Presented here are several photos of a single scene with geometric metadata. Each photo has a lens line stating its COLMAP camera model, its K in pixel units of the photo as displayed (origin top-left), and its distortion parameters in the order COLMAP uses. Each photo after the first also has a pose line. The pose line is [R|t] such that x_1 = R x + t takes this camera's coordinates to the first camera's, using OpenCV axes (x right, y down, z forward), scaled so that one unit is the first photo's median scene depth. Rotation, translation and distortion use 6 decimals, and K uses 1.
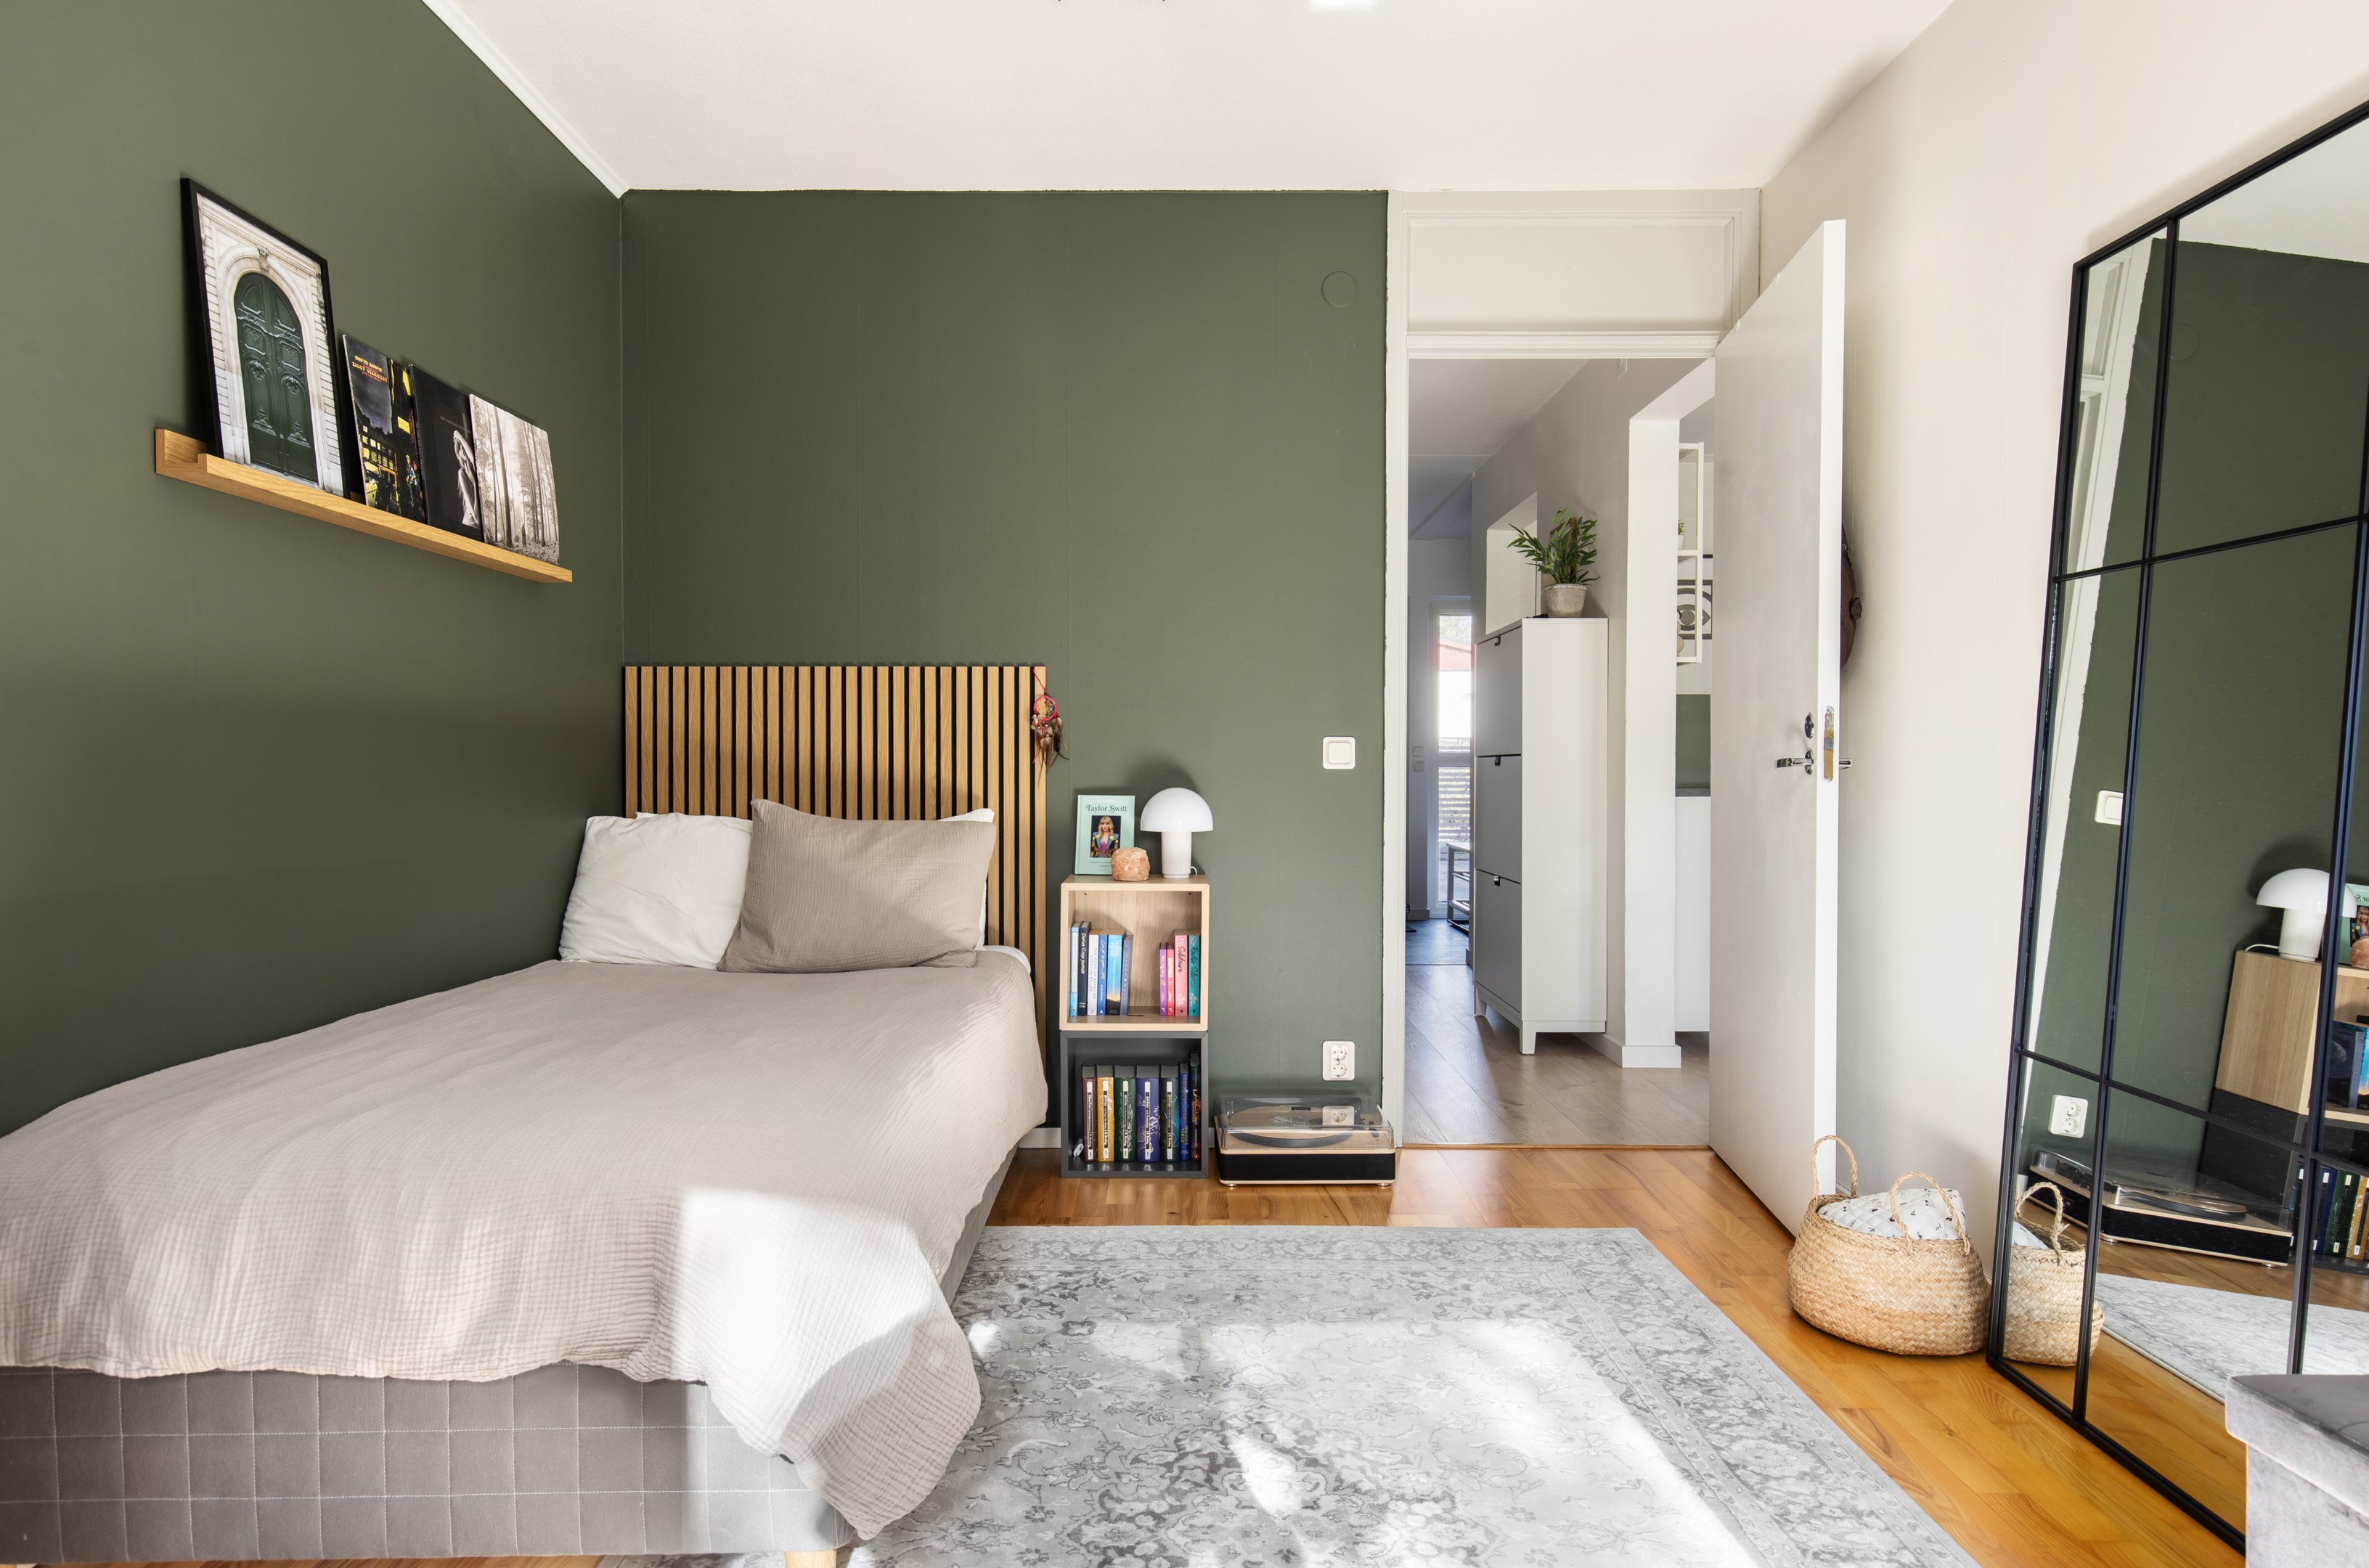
lens RADIAL K [[1351.4, 0, 1184.5], [0, 1351.4, 784.0], [0, 0, 1]] dist [0.000084, 0.000058]
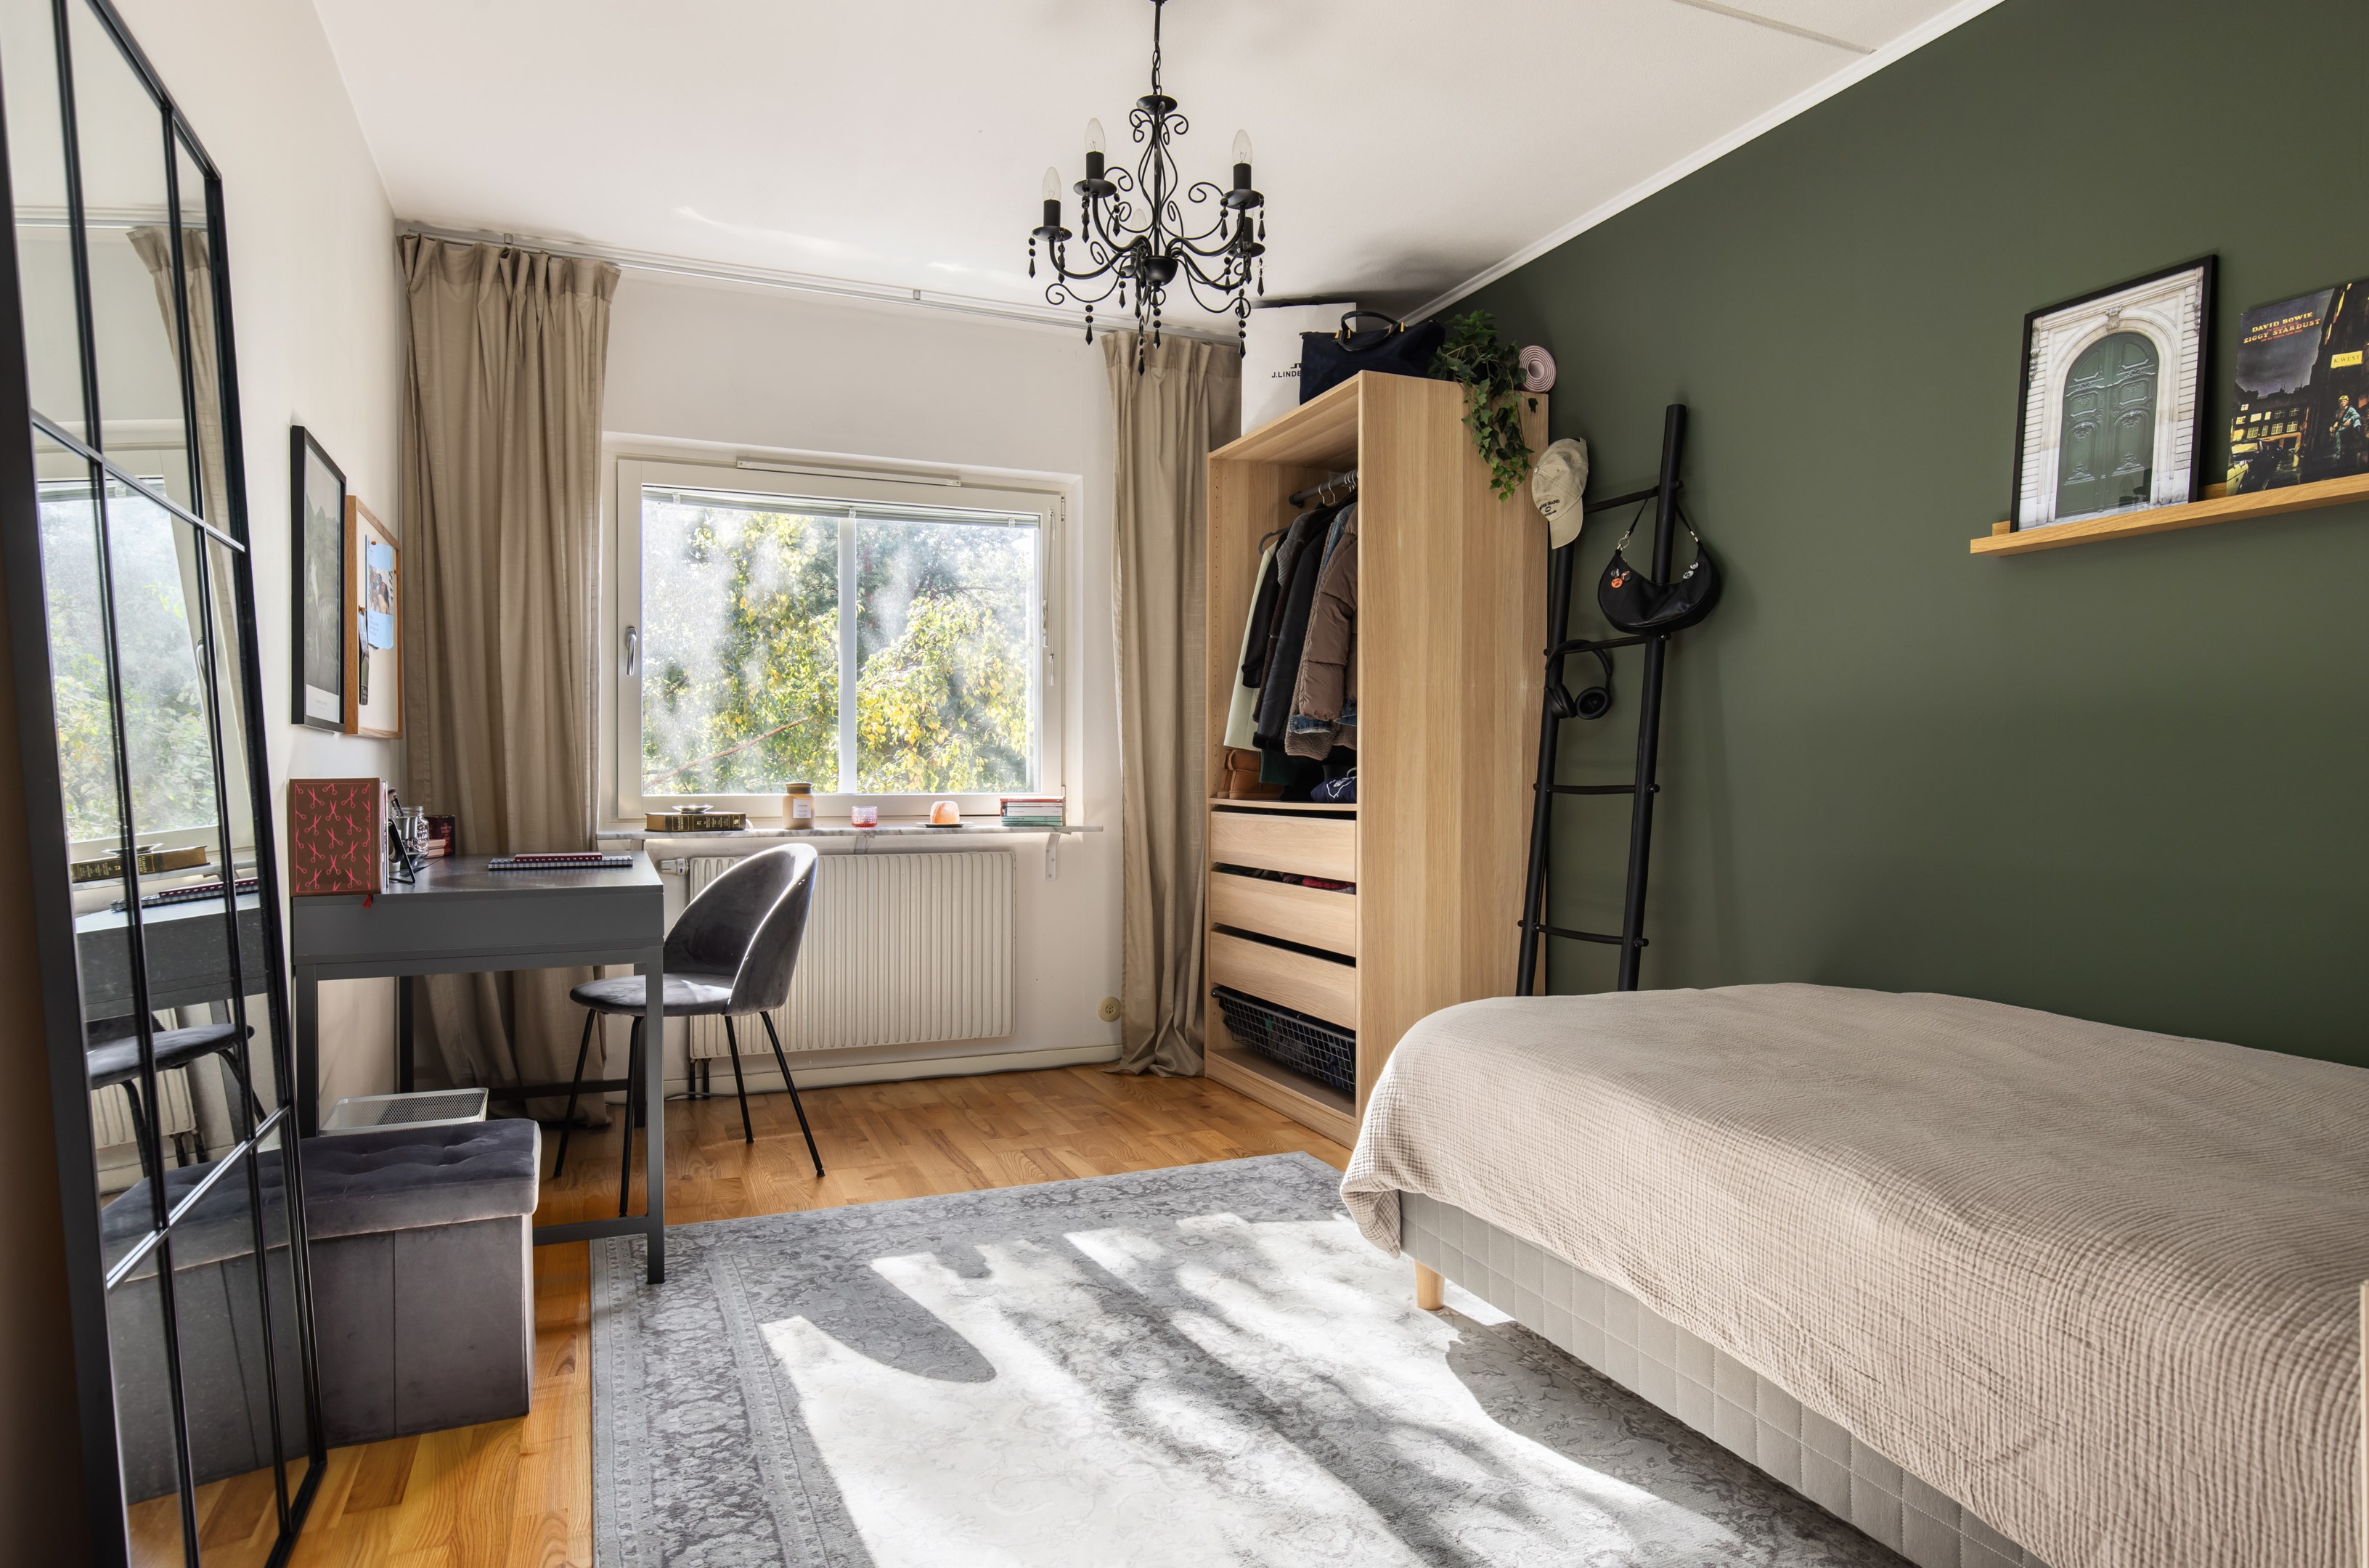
lens RADIAL K [[1421.7, 0, 1184.5], [0, 1421.7, 784.0], [0, 0, 1]] dist [-0.000051, -0.000091]
pose [[-0.927221, -0.000646, -0.374514, 0.419907], [-0.010099, 0.999678, 0.023279, -0.023301], [0.374378, 0.025367, -0.926929, 1.634333]]
